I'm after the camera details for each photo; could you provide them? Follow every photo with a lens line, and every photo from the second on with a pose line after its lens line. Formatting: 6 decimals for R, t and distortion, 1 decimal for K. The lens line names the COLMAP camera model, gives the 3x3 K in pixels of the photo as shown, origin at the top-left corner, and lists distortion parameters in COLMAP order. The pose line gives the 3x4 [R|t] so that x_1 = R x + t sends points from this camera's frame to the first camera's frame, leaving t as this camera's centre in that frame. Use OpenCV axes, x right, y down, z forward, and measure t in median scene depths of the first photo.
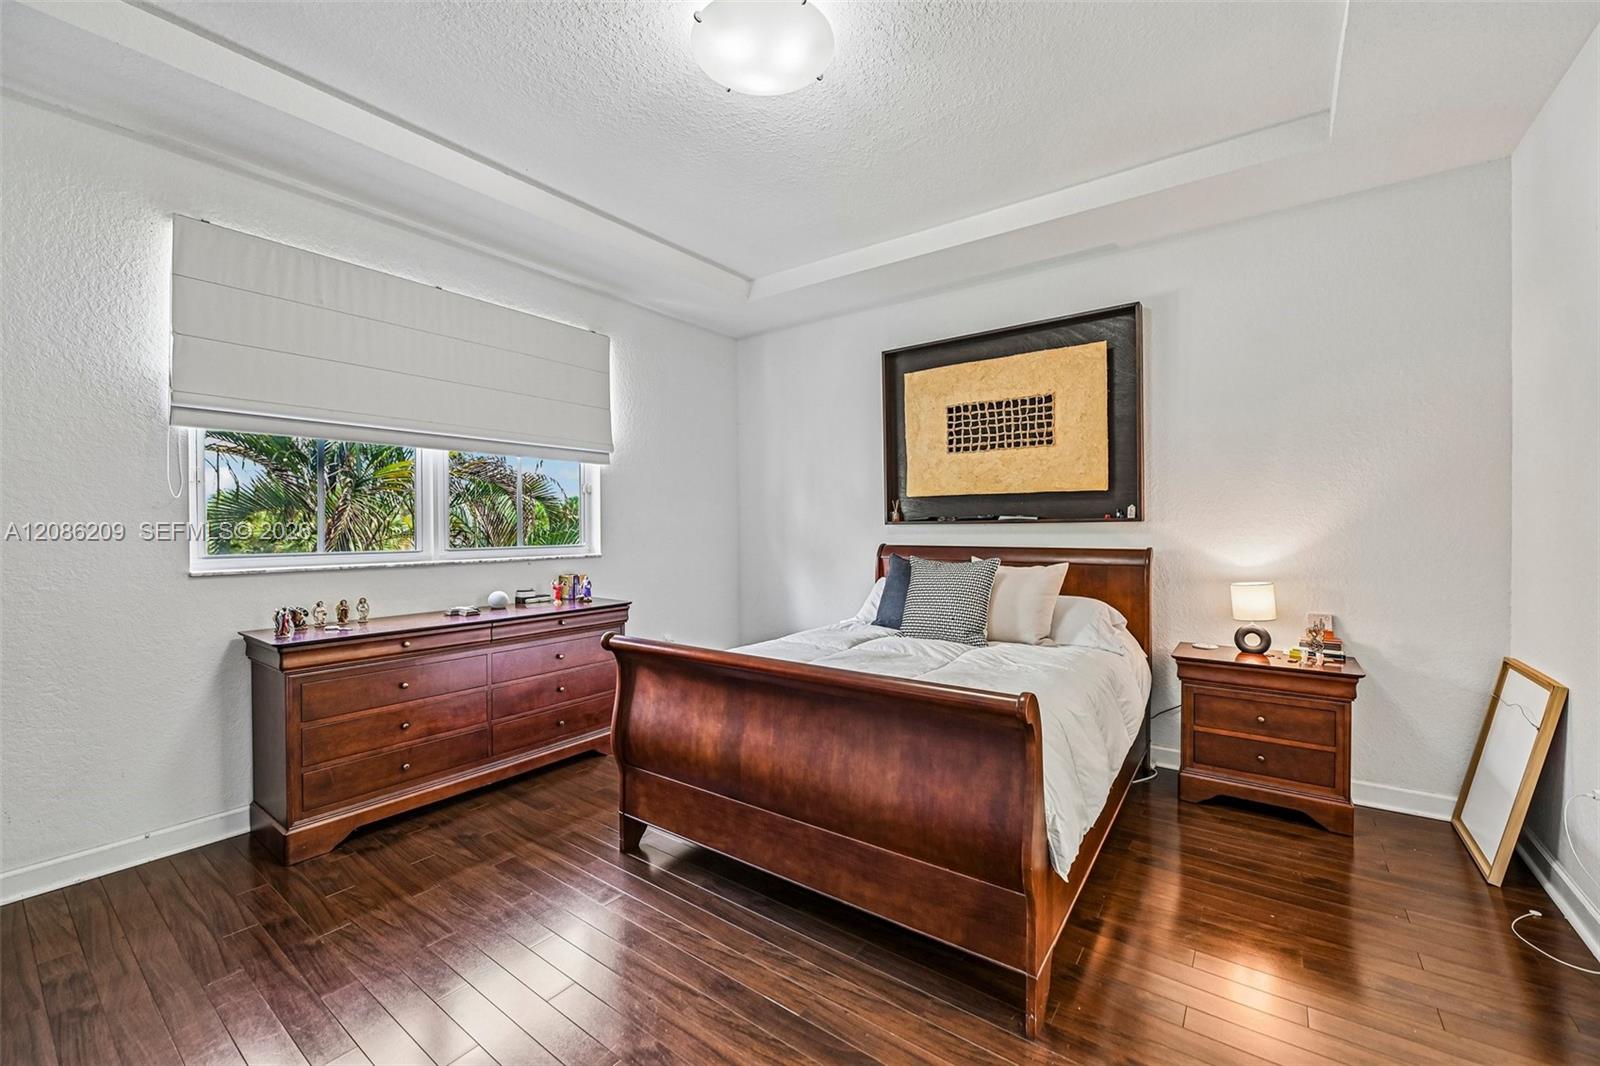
lens RADIAL K [[640.6, 0, 803.9], [0, 640.6, 536.2], [0, 0, 1]] dist [-0.007651, -0.001249]
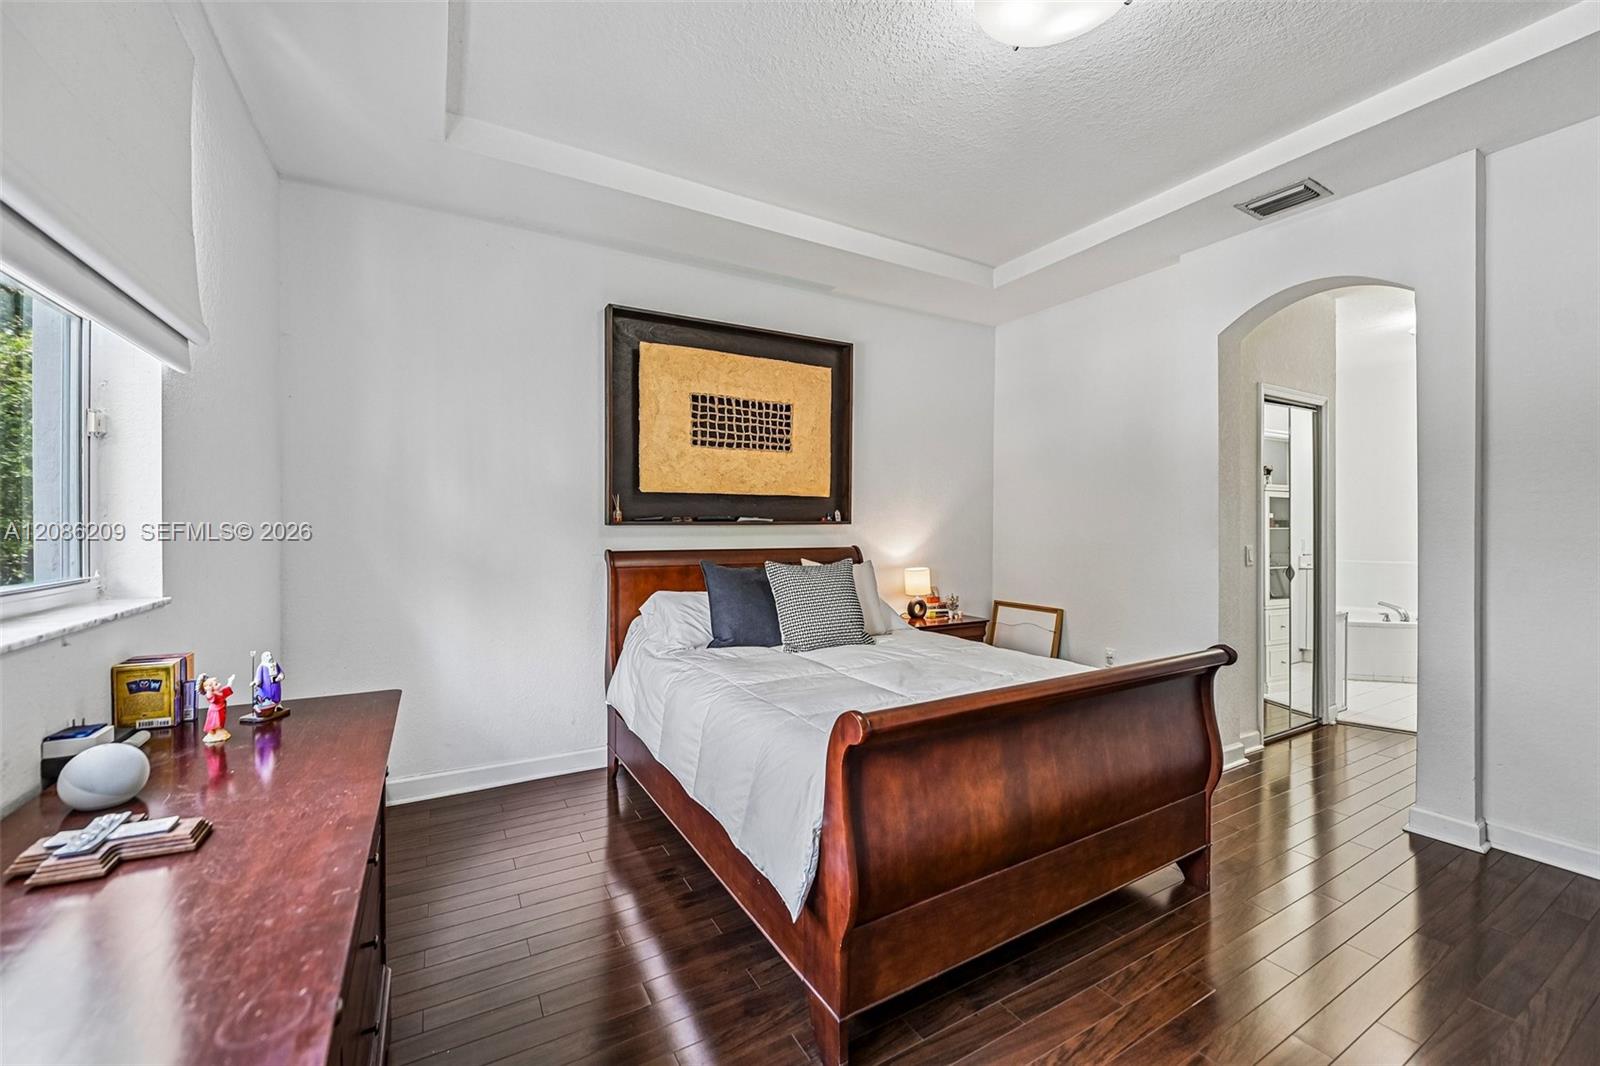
lens RADIAL K [[640.6, 0, 798.0], [0, 640.6, 528.7], [0, 0, 1]] dist [-0.007651, -0.001249]
pose [[0.402363, 0.000390, 0.915480, -0.559478], [0.010492, 0.999932, -0.005038, -0.008455], [-0.915420, 0.011632, 0.402332, 0.534557]]
